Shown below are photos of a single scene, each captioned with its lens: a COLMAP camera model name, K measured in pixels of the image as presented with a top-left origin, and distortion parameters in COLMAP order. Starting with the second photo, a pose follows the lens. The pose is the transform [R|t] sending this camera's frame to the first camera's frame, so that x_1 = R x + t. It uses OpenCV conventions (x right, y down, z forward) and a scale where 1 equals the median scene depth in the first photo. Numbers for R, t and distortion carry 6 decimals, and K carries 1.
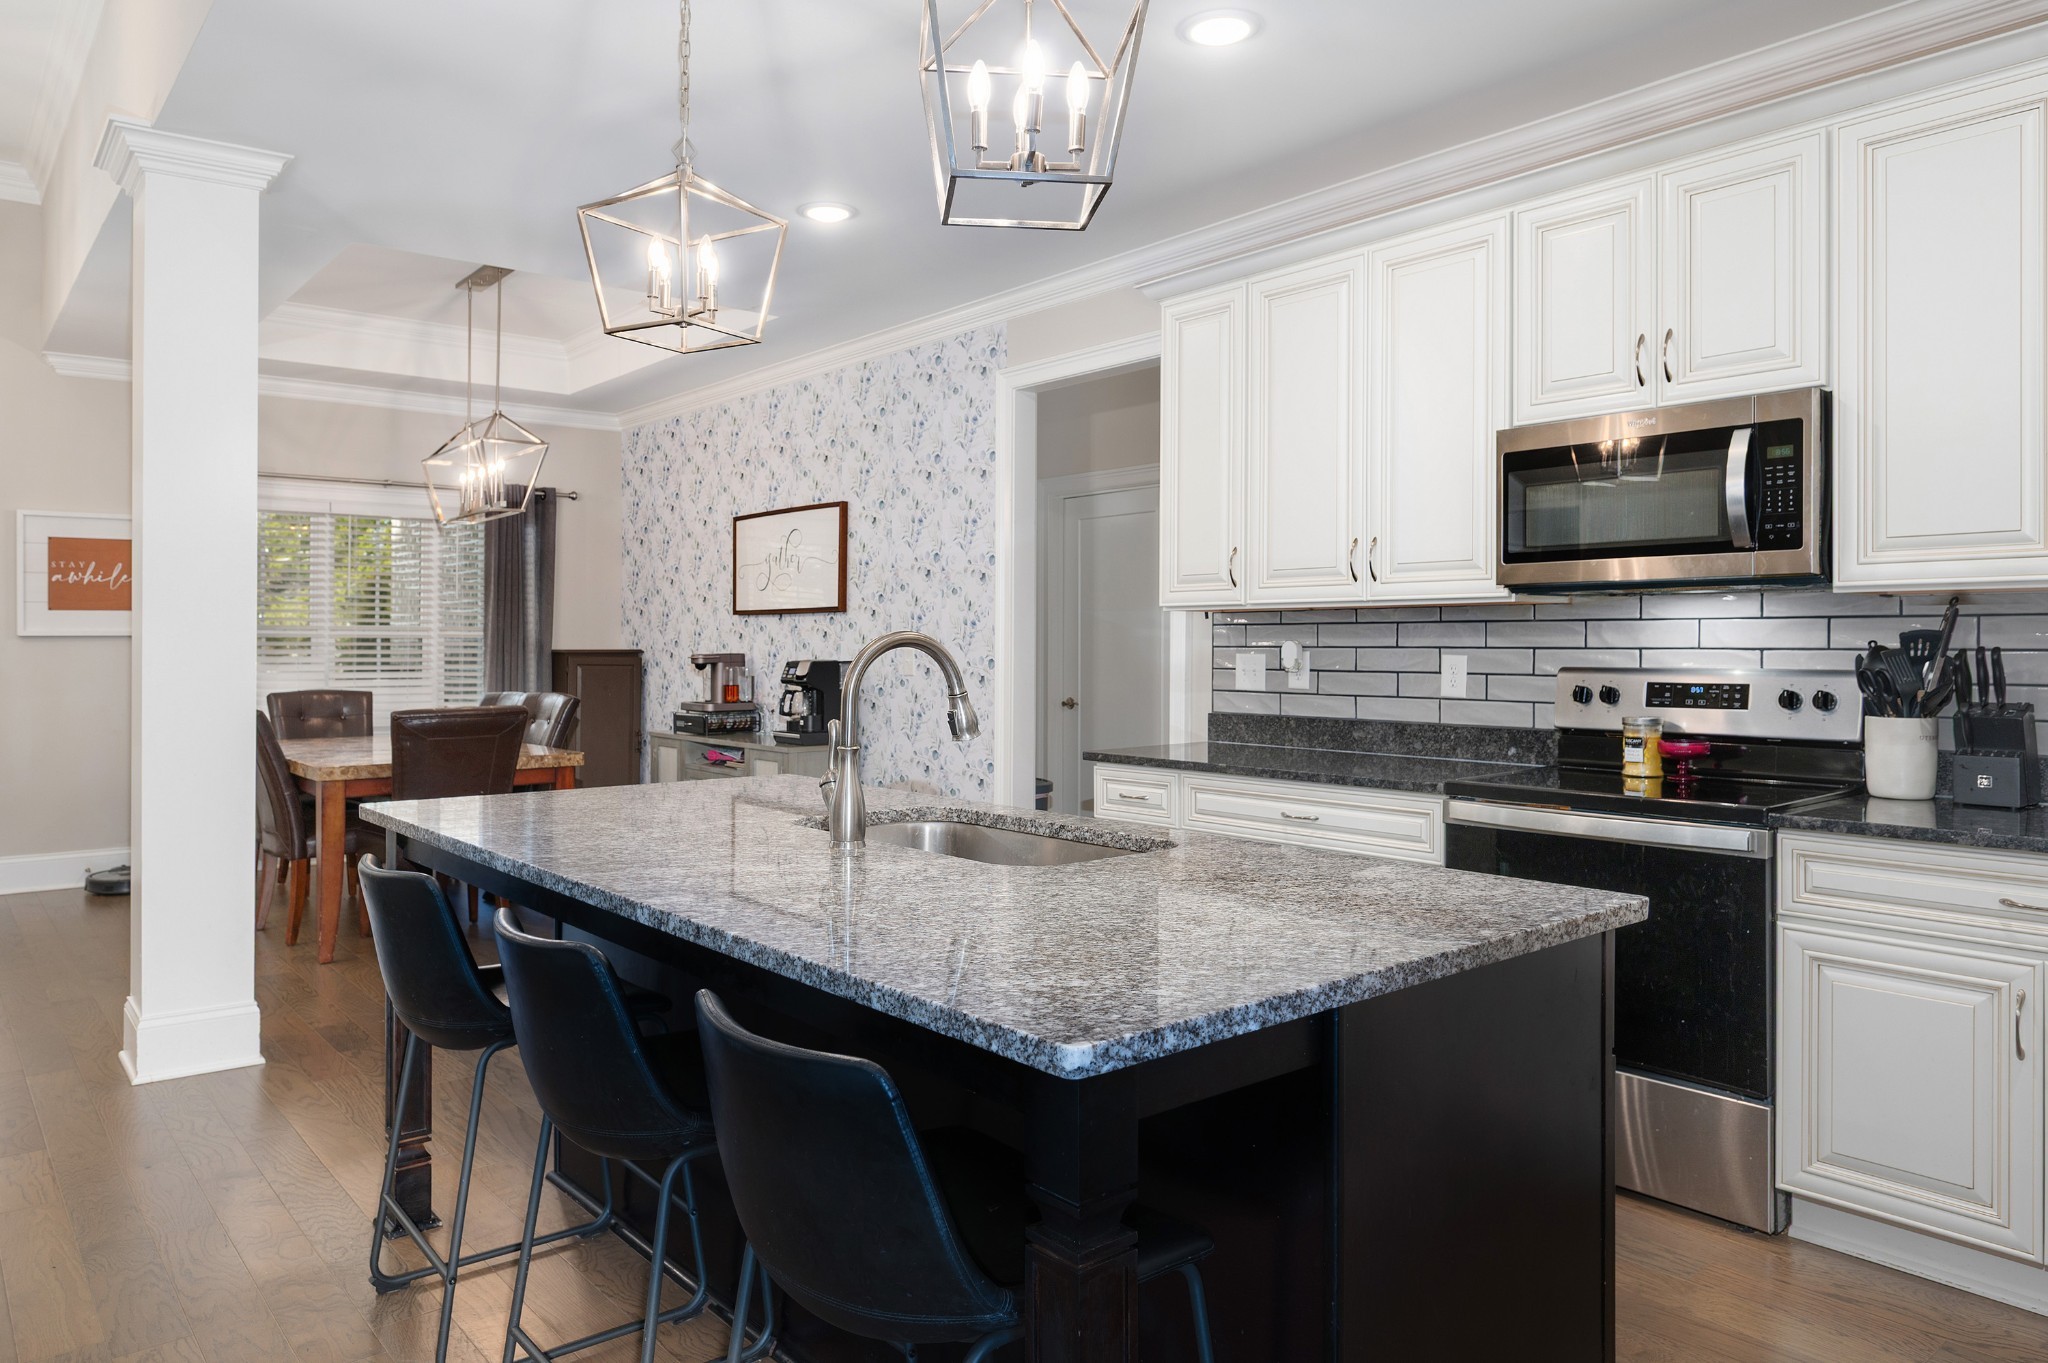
lens RADIAL K [[1326.0, 0, 1018.1], [0, 1326.0, 641.1], [0, 0, 1]] dist [0.002330, -0.000257]
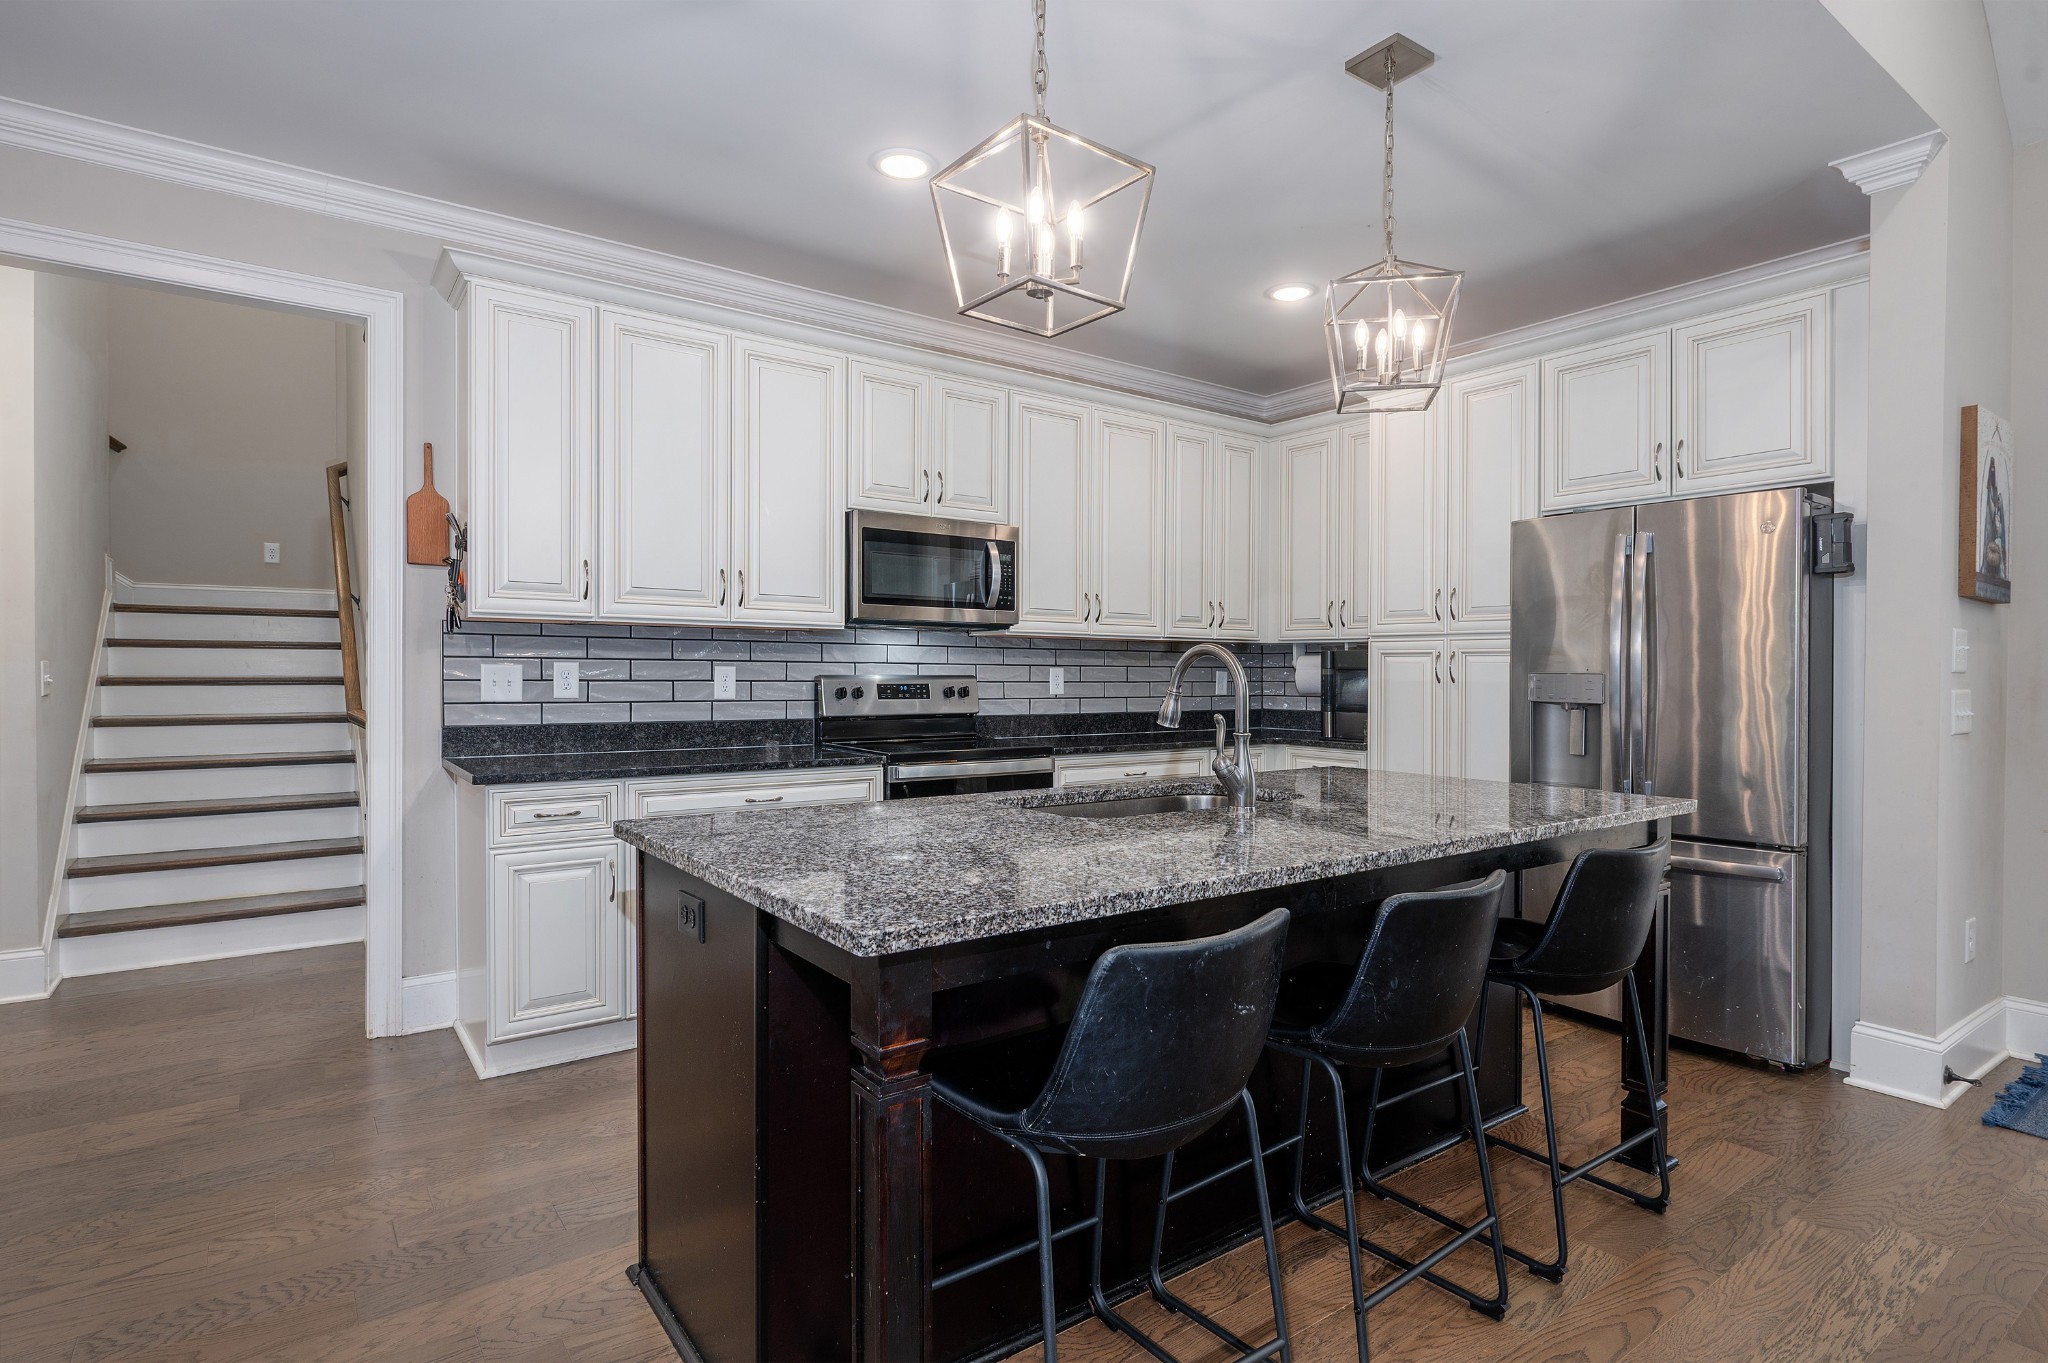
lens RADIAL K [[1029.3, 0, 1024.0], [0, 1029.3, 681.5], [0, 0, 1]] dist [-0.000795, -0.000003]
pose [[0.072041, -0.010192, 0.997350, -0.723407], [-0.011677, 0.999871, 0.011061, 0.012147], [-0.997333, -0.012443, 0.071912, 0.725367]]
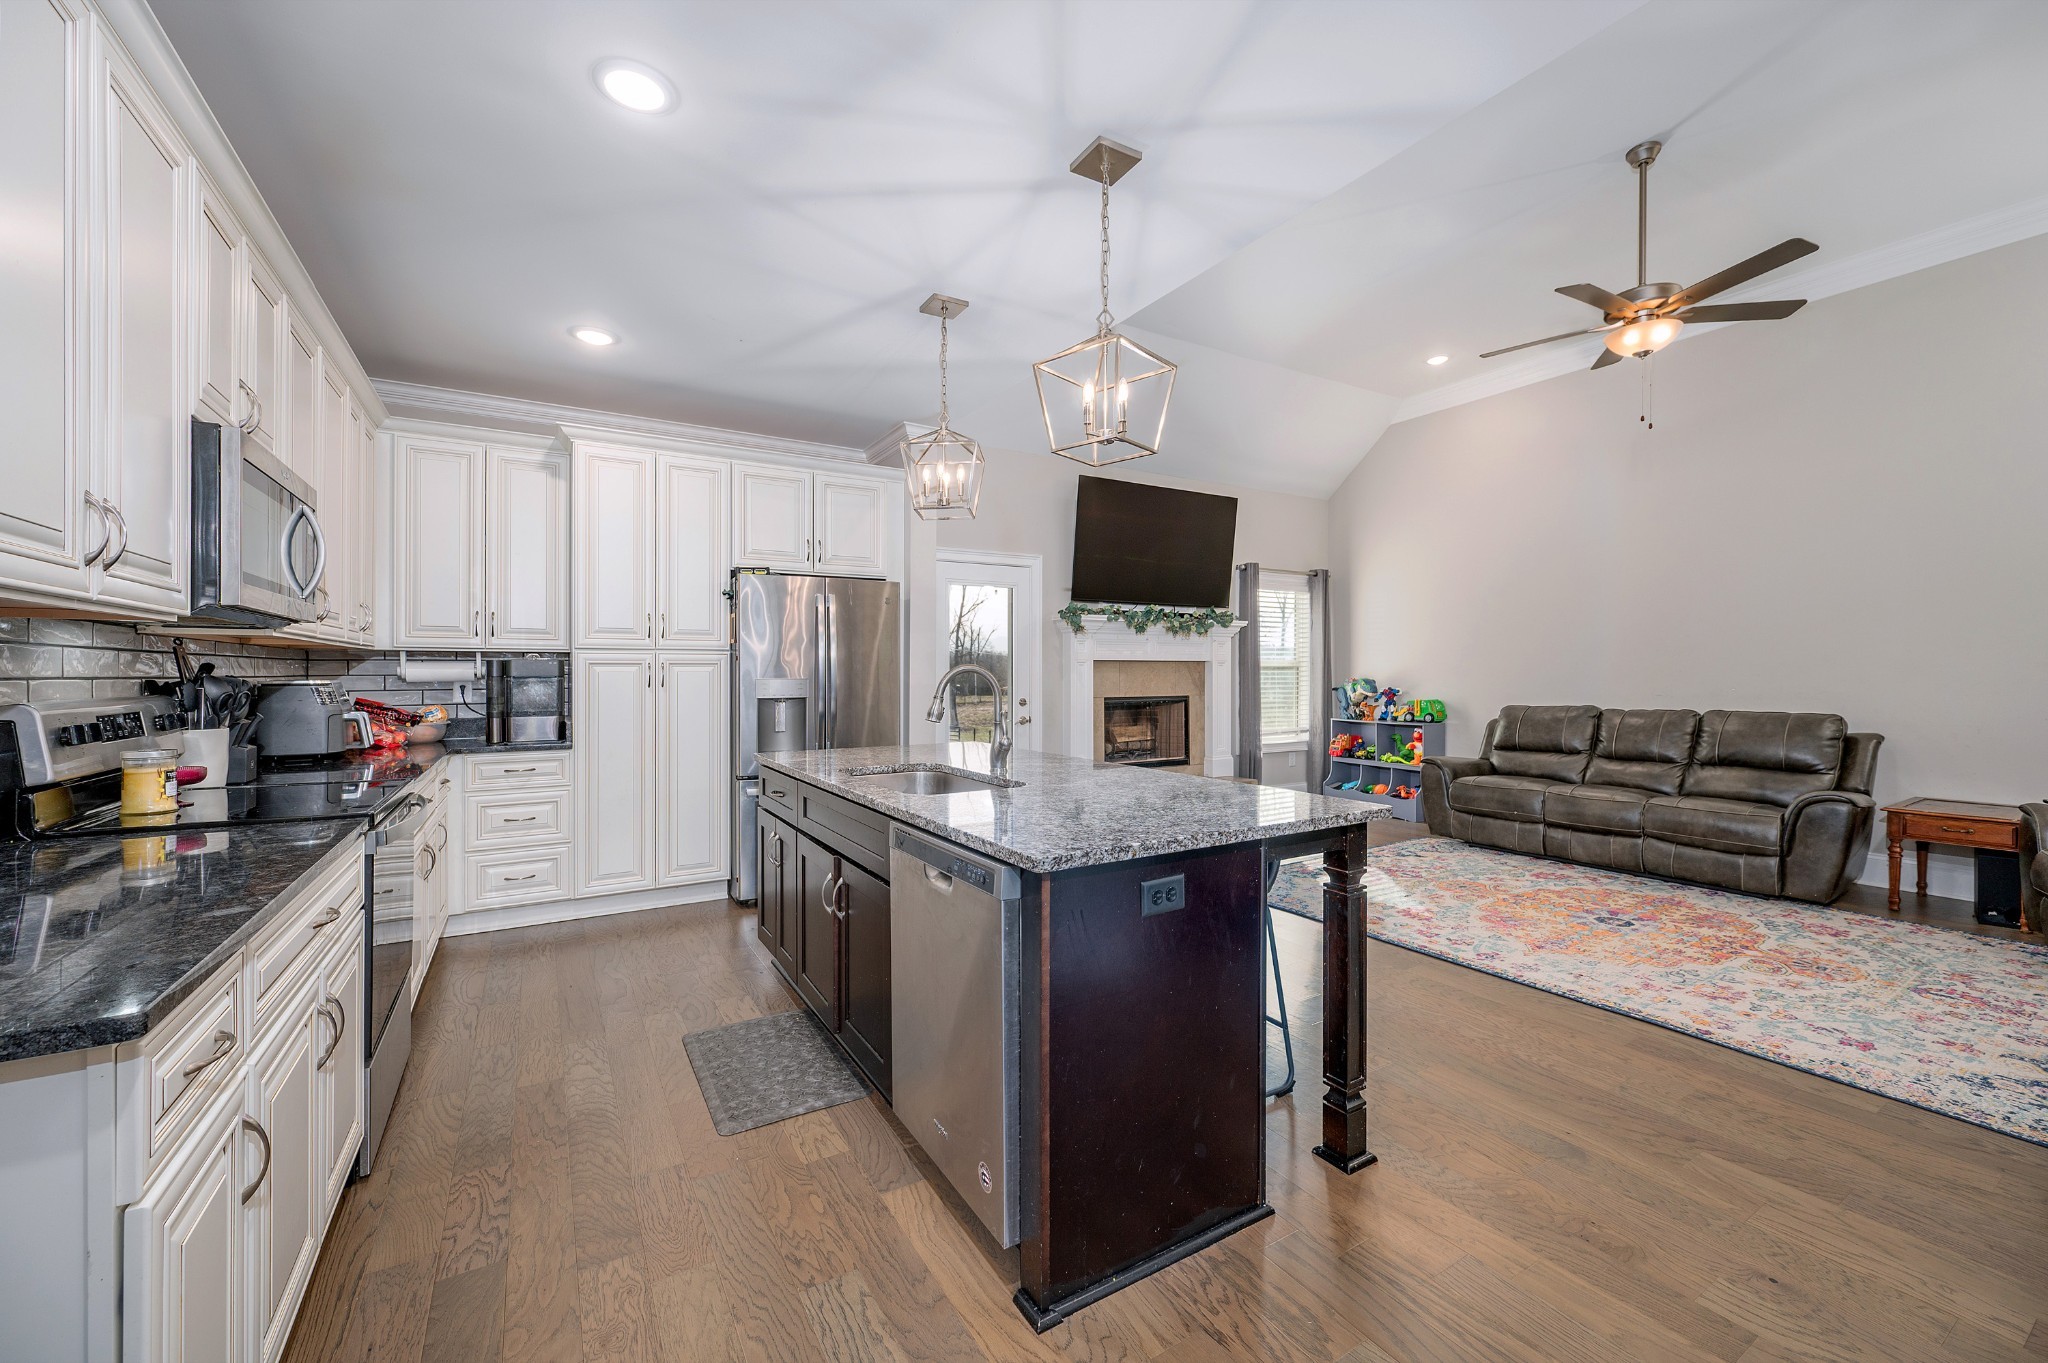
lens RADIAL K [[806.2, 0, 1019.6], [0, 806.2, 666.6], [0, 0, 1]] dist [0.000409, 0.000109]
pose [[-0.986999, 0.004513, 0.160663, -0.227165], [0.002911, 0.999944, -0.010204, 0.005231], [-0.160700, -0.009604, -0.986957, 1.404705]]
